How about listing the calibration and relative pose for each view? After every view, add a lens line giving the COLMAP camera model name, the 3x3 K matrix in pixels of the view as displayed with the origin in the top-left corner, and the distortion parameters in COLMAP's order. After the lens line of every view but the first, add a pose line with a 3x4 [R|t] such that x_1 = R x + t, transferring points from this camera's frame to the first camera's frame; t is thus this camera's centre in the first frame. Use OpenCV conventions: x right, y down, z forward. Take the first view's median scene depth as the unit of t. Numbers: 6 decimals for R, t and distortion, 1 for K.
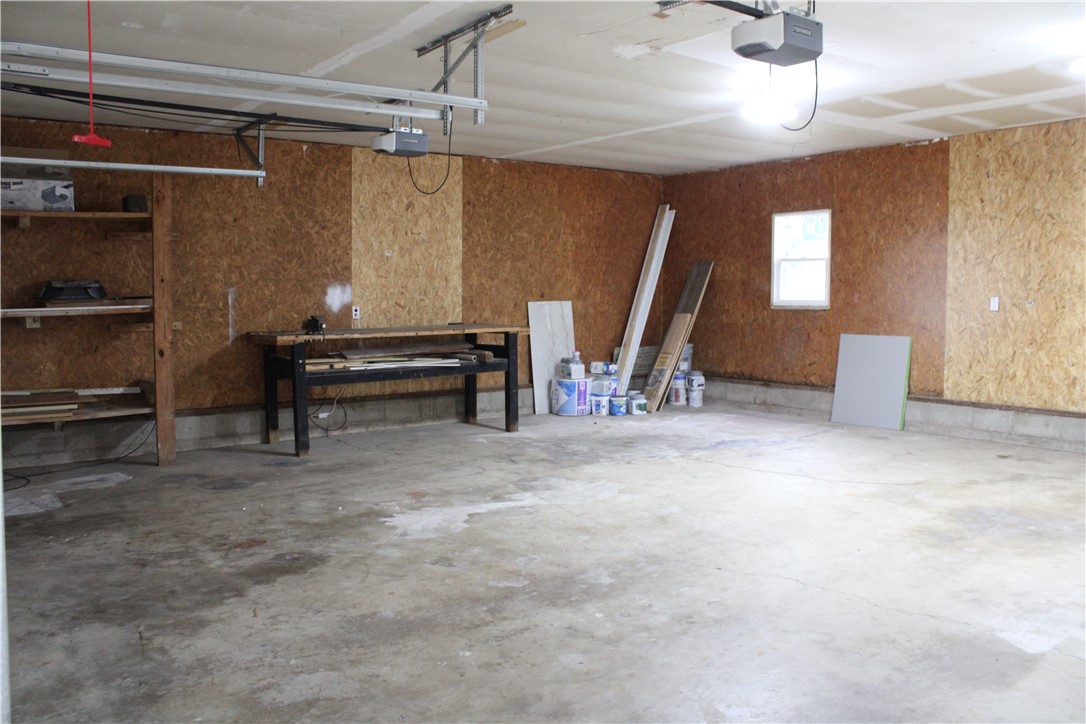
lens RADIAL K [[891.2, 0, 543.0], [0, 891.2, 362.0], [0, 0, 1]] dist [-0.145221, 0.106766]
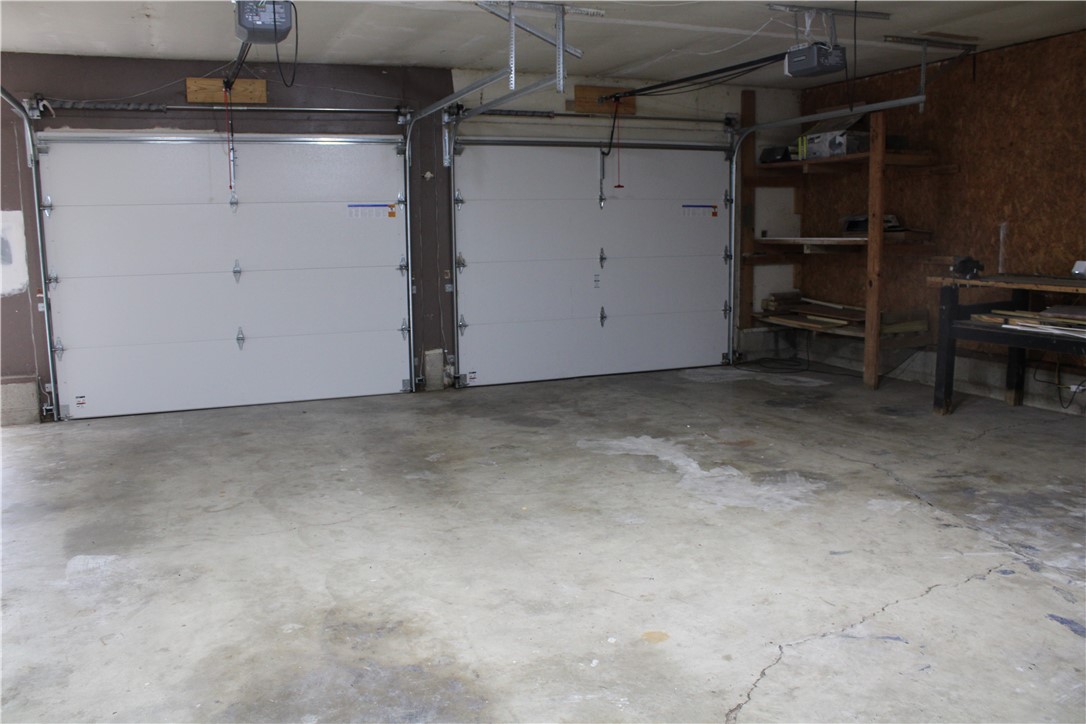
lens RADIAL K [[891.2, 0, 543.0], [0, 891.2, 362.0], [0, 0, 1]] dist [-0.145221, 0.106766]
pose [[-0.242942, 0.154781, -0.957613, 0.746081], [-0.062351, 0.982655, 0.174647, -0.082790], [0.968035, 0.102138, -0.229077, 0.922769]]
